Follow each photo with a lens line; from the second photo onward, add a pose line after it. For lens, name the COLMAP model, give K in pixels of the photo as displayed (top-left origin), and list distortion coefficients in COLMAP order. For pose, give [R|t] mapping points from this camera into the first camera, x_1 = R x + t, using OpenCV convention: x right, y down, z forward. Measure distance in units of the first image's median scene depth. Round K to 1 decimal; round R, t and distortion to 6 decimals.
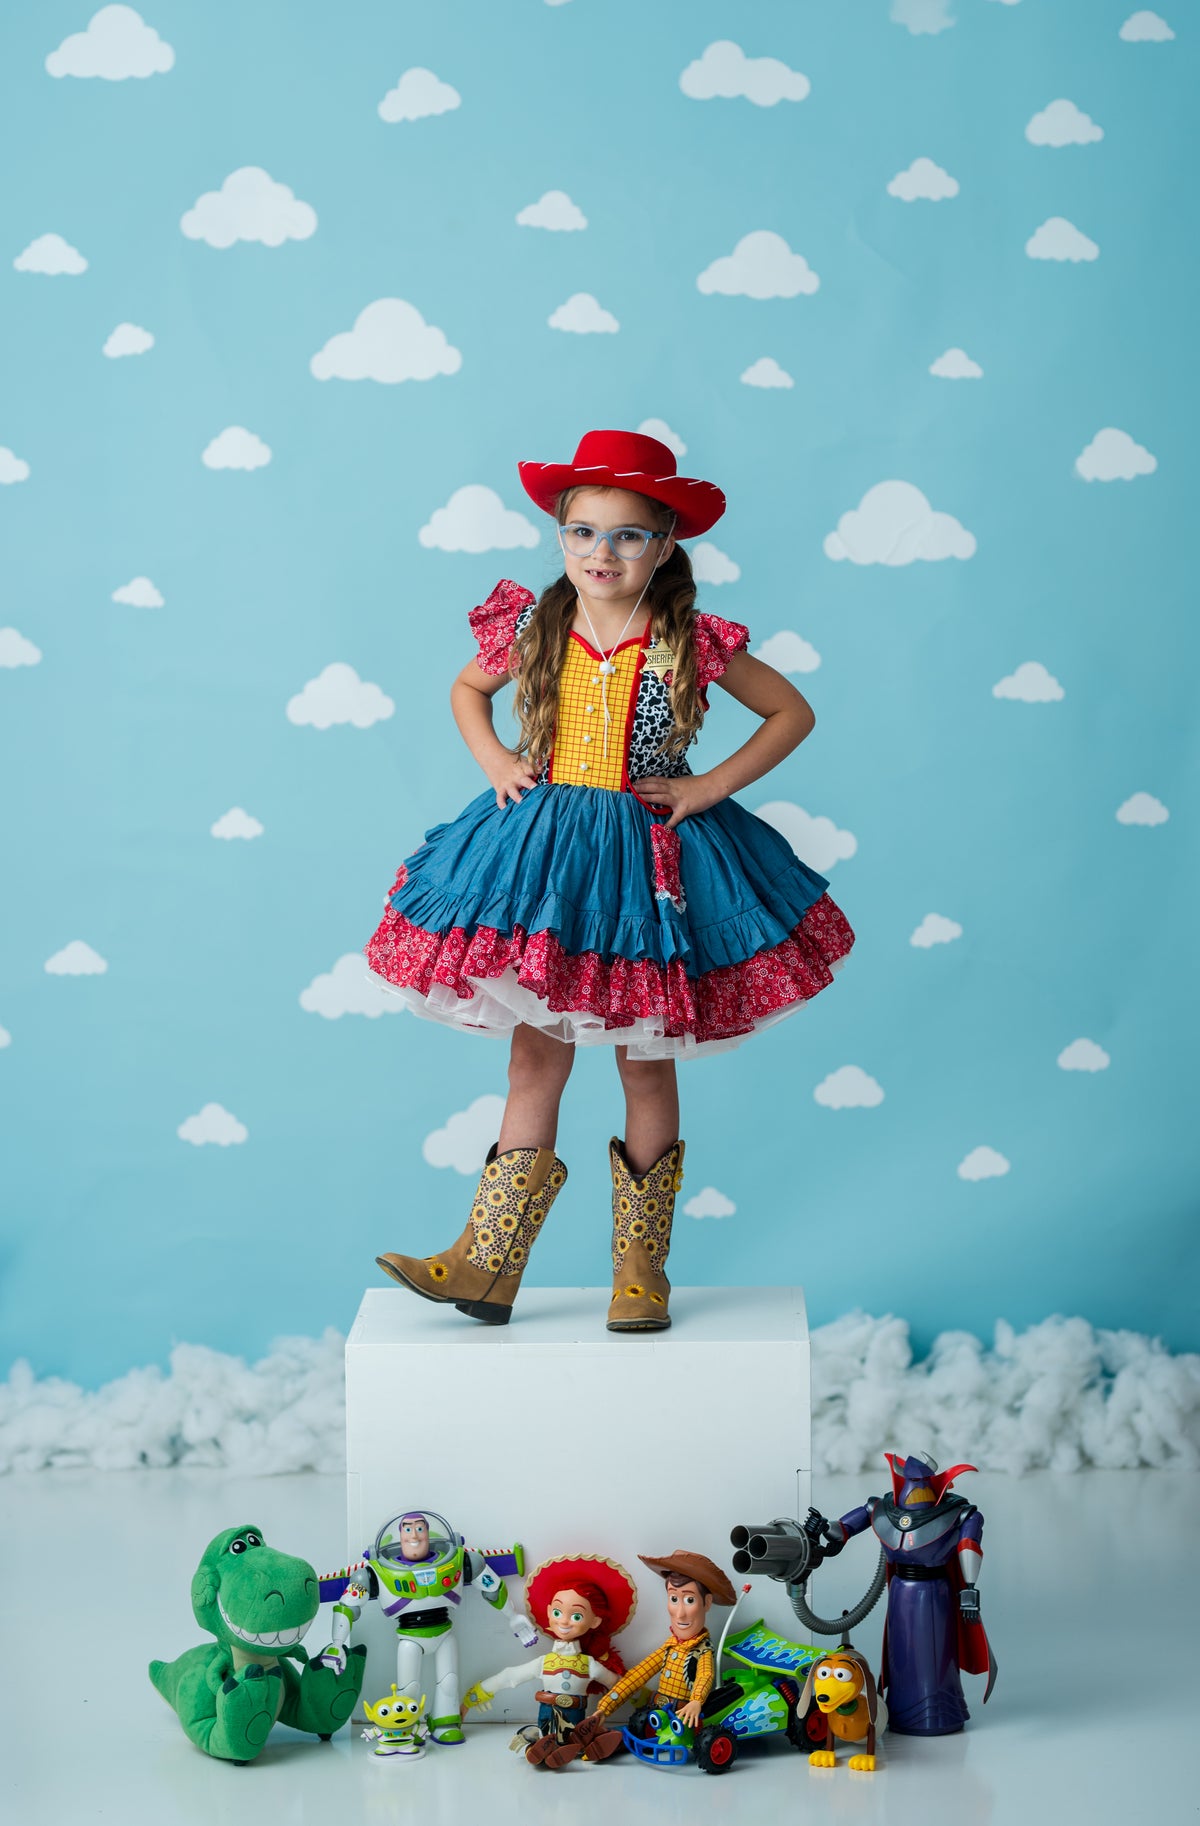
lens RADIAL K [[4108.6, 0, 629.5], [0, 4108.6, 899.5], [0, 0, 1]] dist [-0.048968, 0.000000]
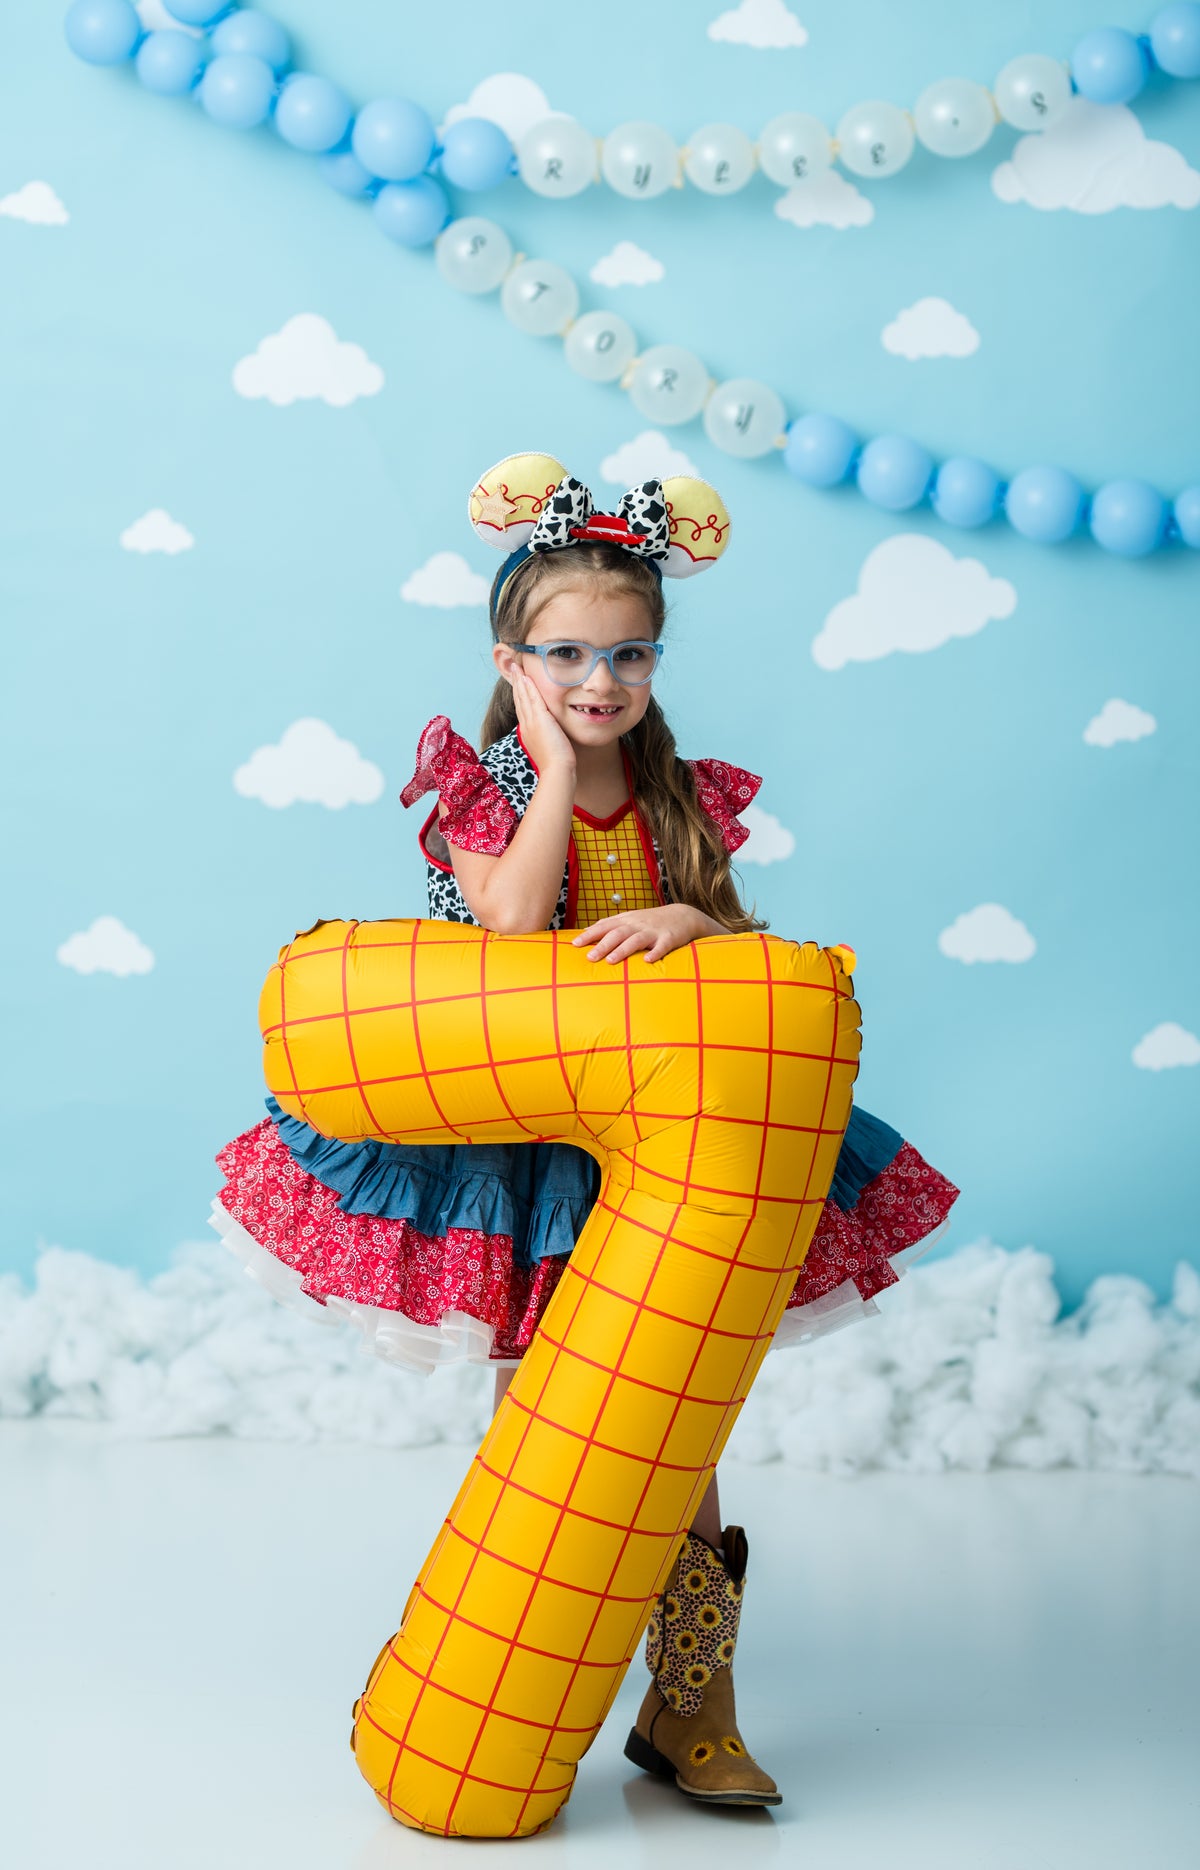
lens RADIAL K [[4351.0, 0, 604.7], [0, 4351.0, 931.0], [0, 0, 1]] dist [-0.067831, 0.000000]
pose [[0.998856, 0.044144, 0.018393, -0.028368], [-0.044976, 0.997855, 0.047568, 0.011746], [-0.016254, -0.048341, 0.998699, 0.236083]]
